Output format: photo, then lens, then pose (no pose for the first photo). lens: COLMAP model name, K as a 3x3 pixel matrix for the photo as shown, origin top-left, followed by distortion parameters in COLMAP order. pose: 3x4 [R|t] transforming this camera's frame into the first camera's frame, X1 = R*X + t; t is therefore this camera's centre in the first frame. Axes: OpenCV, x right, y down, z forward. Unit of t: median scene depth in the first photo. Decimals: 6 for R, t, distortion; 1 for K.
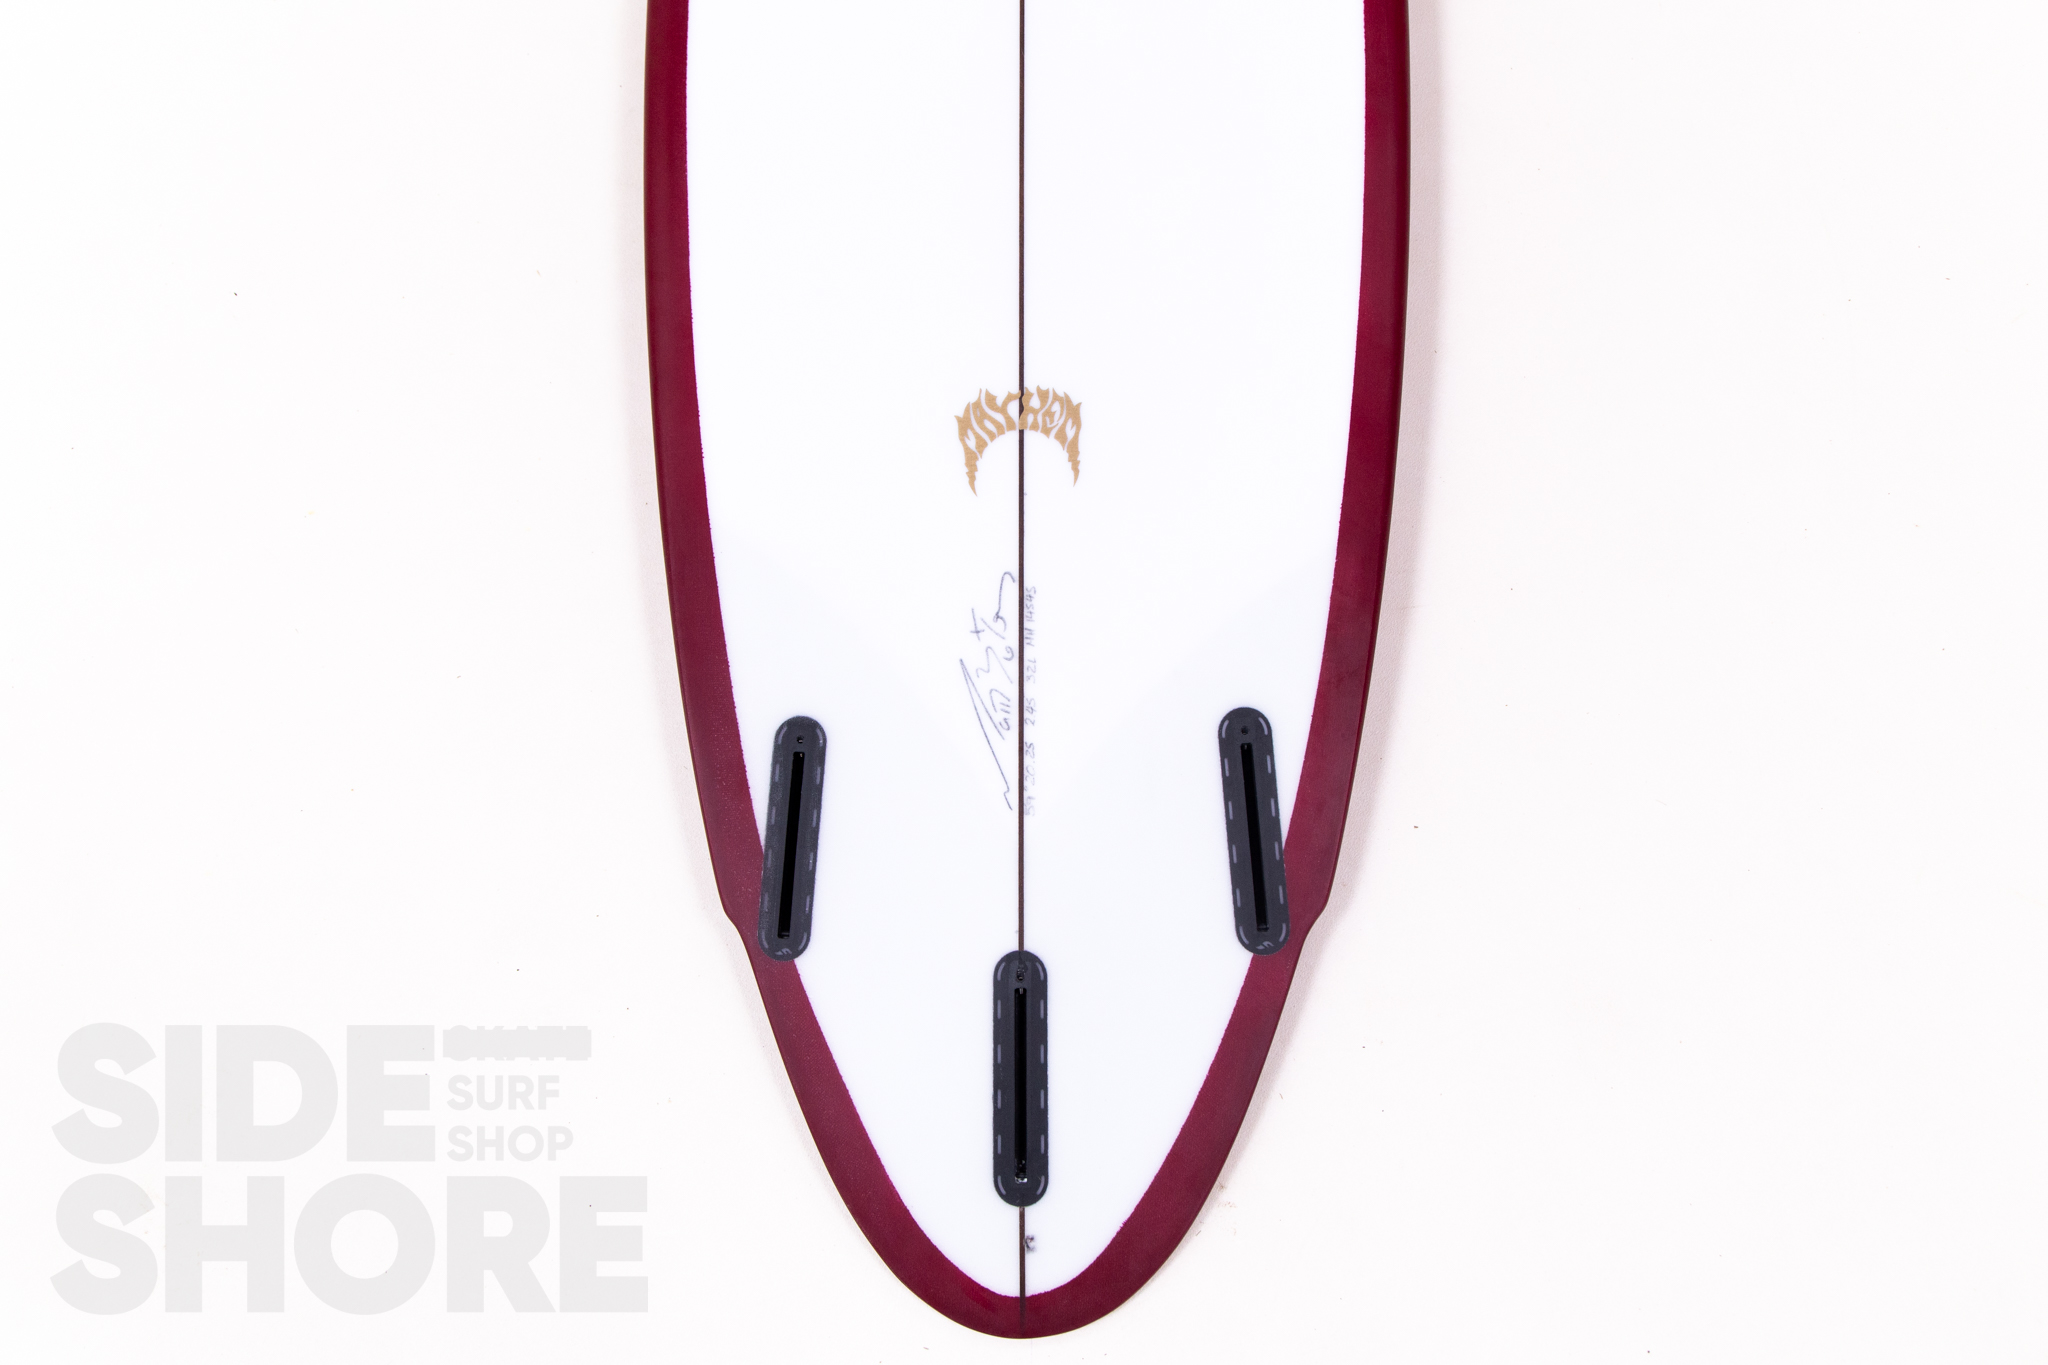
lens RADIAL K [[1643.1, 0, 1026.0], [0, 1643.1, 698.2], [0, 0, 1]] dist [0.006484, 0.002246]
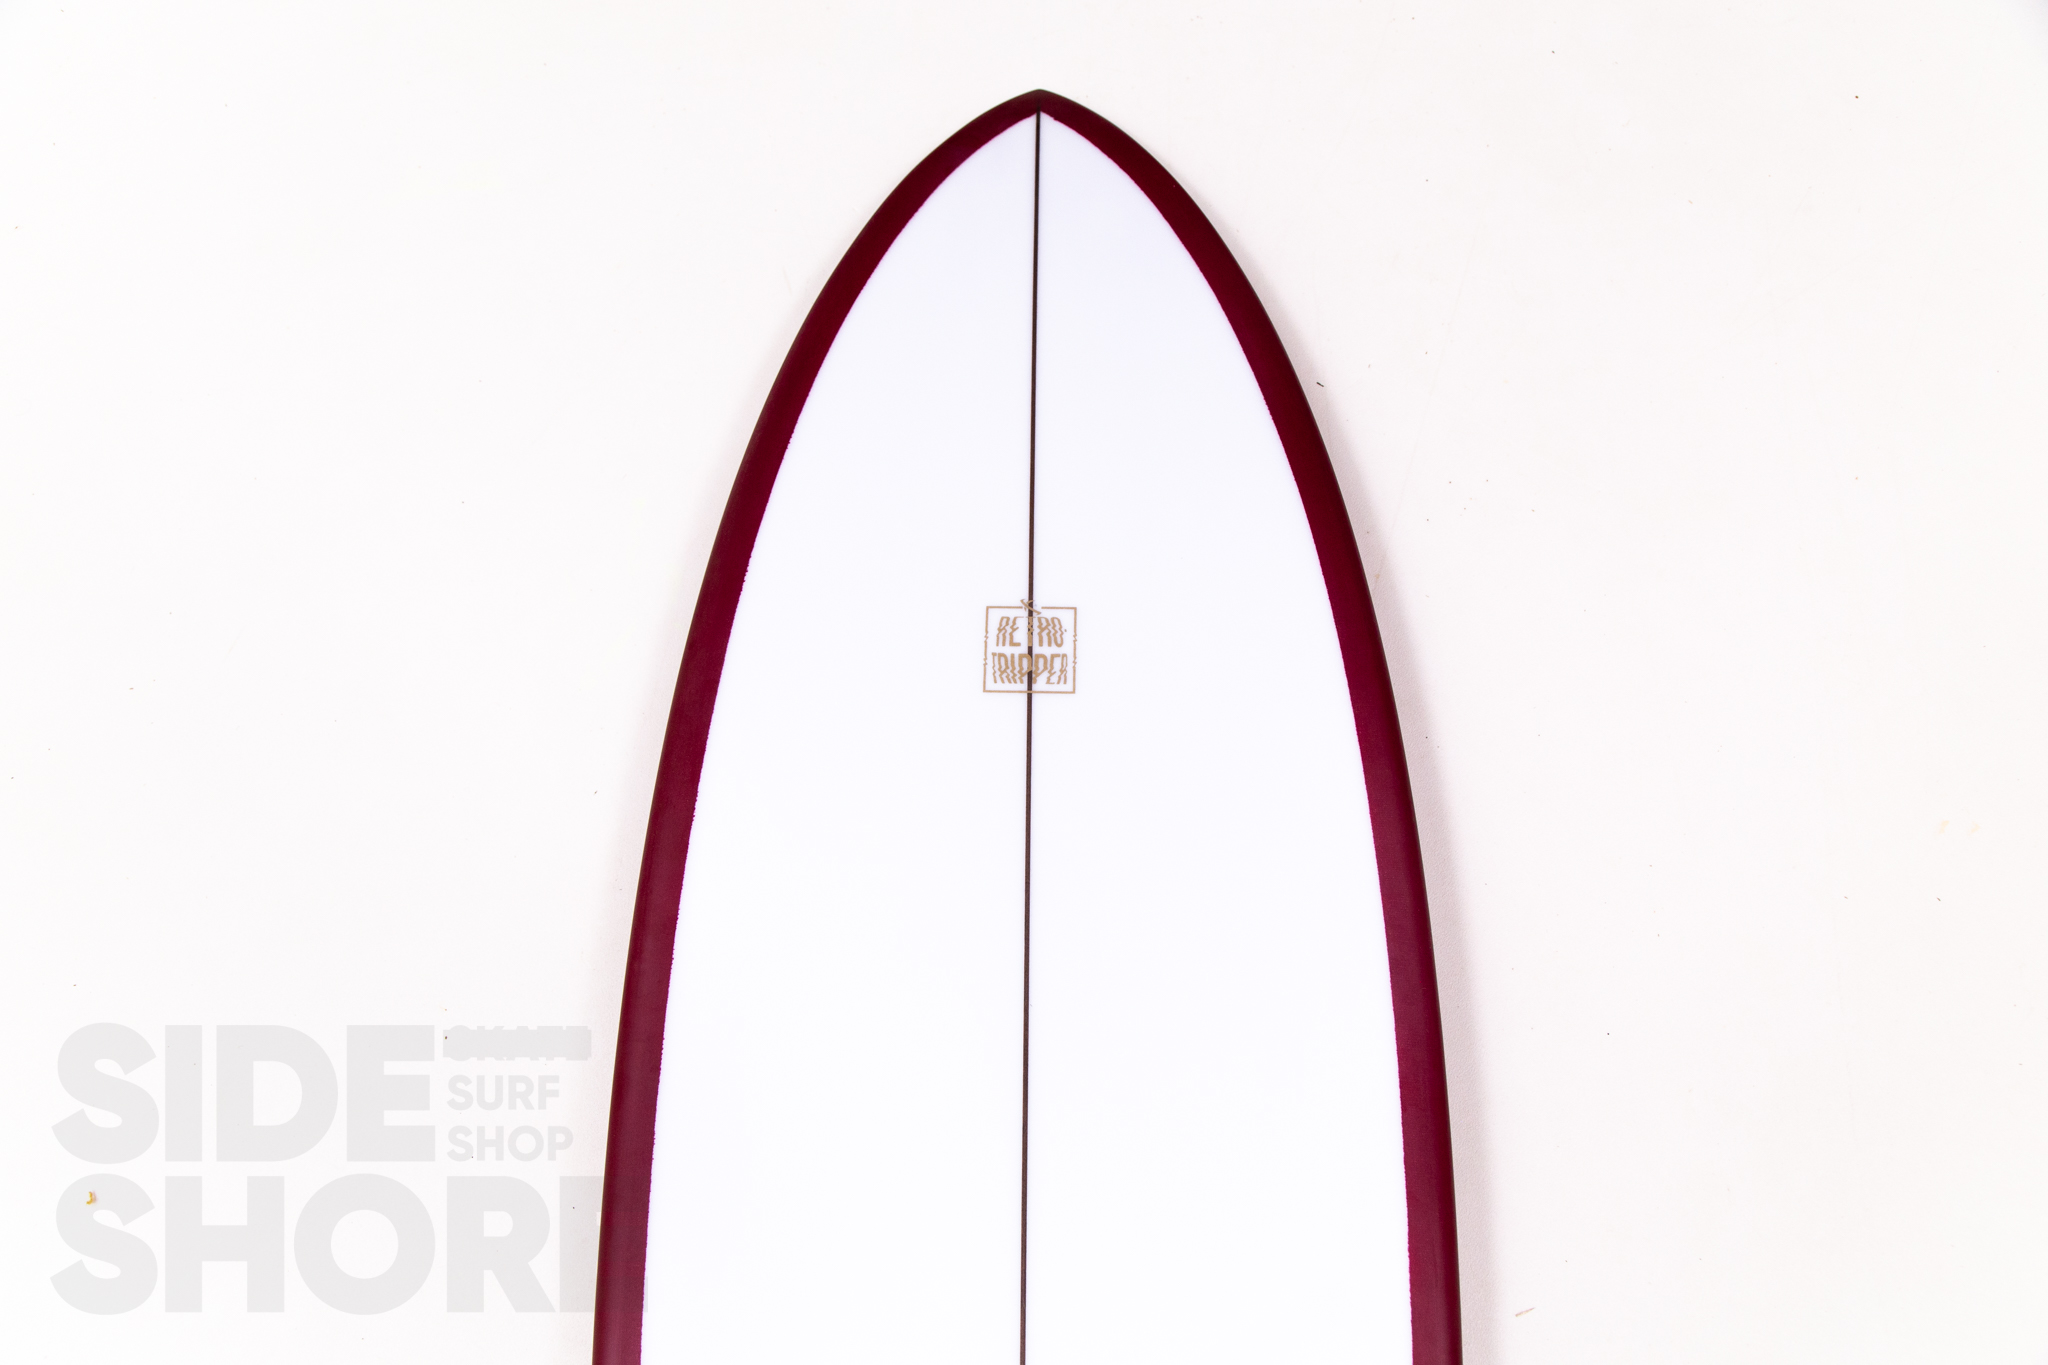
lens RADIAL K [[1643.1, 0, 1022.4], [0, 1643.1, 664.6], [0, 0, 1]] dist [0.006484, 0.002246]
pose [[0.999895, 0.012714, -0.006998, -0.001211], [-0.012720, 0.999919, -0.000737, -0.467162], [0.006988, 0.000826, 0.999975, 0.079529]]
